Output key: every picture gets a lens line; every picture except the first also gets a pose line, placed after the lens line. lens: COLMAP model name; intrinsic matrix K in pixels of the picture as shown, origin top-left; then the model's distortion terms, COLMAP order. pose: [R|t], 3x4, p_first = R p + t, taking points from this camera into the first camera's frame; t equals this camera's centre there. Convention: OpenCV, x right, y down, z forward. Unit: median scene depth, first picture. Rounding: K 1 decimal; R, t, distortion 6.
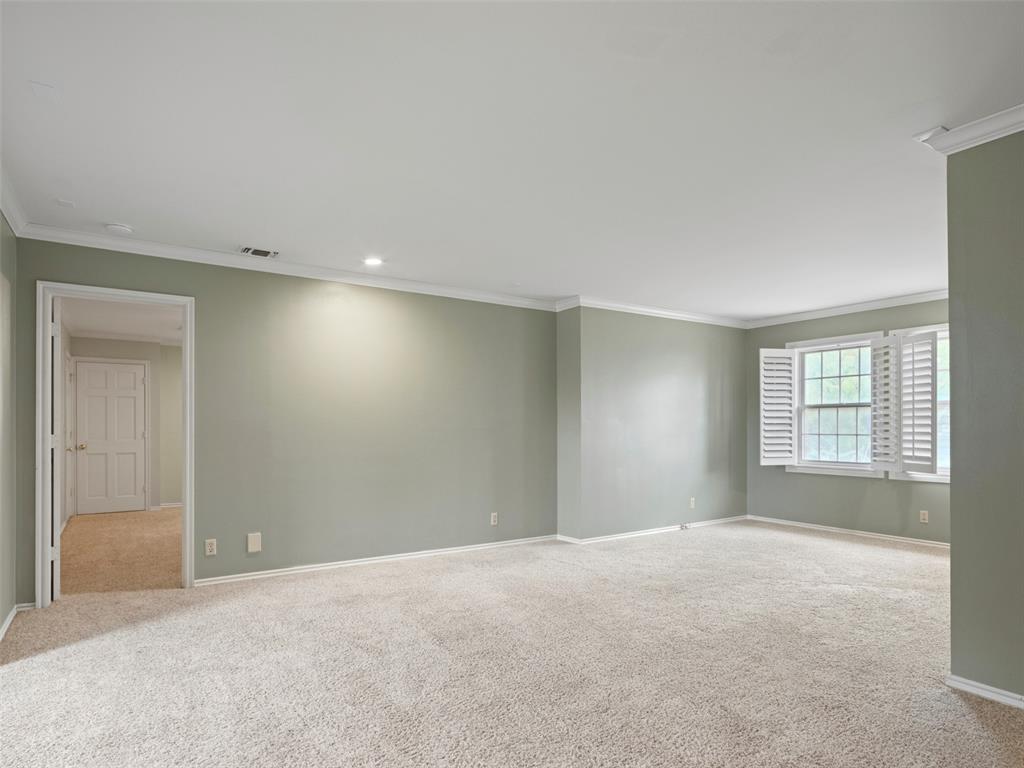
lens RADIAL K [[581.6, 0, 508.2], [0, 581.6, 429.1], [0, 0, 1]] dist [-0.005894, -0.001891]
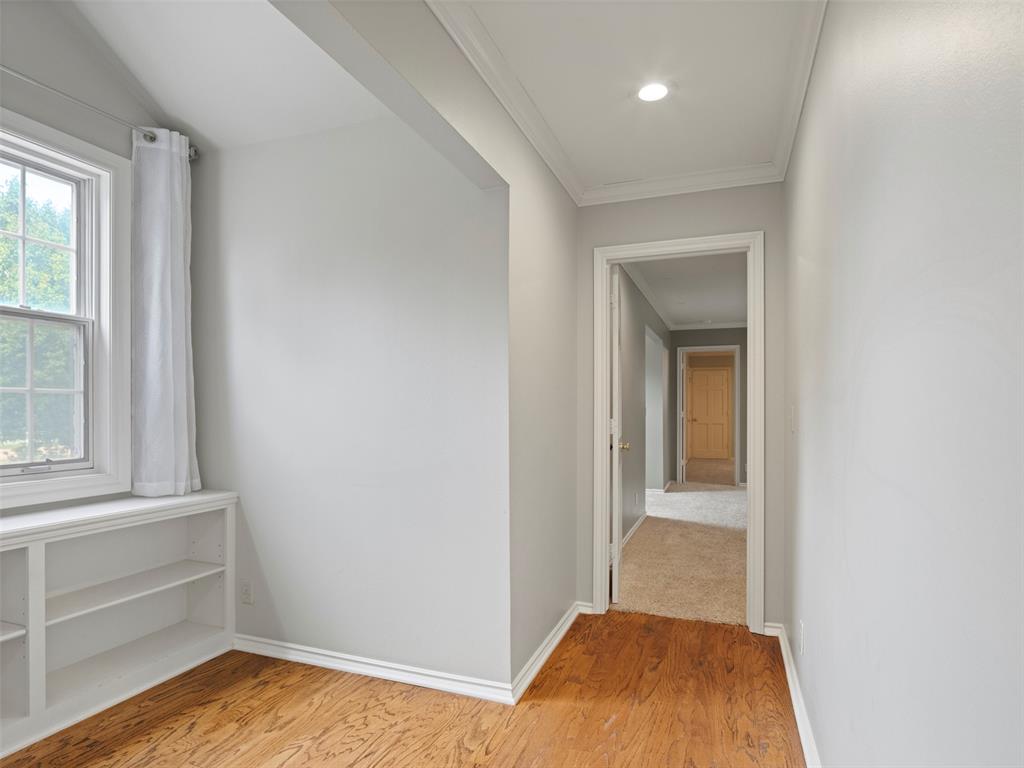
lens RADIAL K [[583.2, 0, 510.5], [0, 583.2, 396.3], [0, 0, 1]] dist [-0.006148, -0.001205]
pose [[0.584229, -0.012596, -0.811491, 0.702248], [-0.006704, 0.999771, -0.020345, 0.000578], [0.811561, 0.017326, 0.584011, -0.920088]]
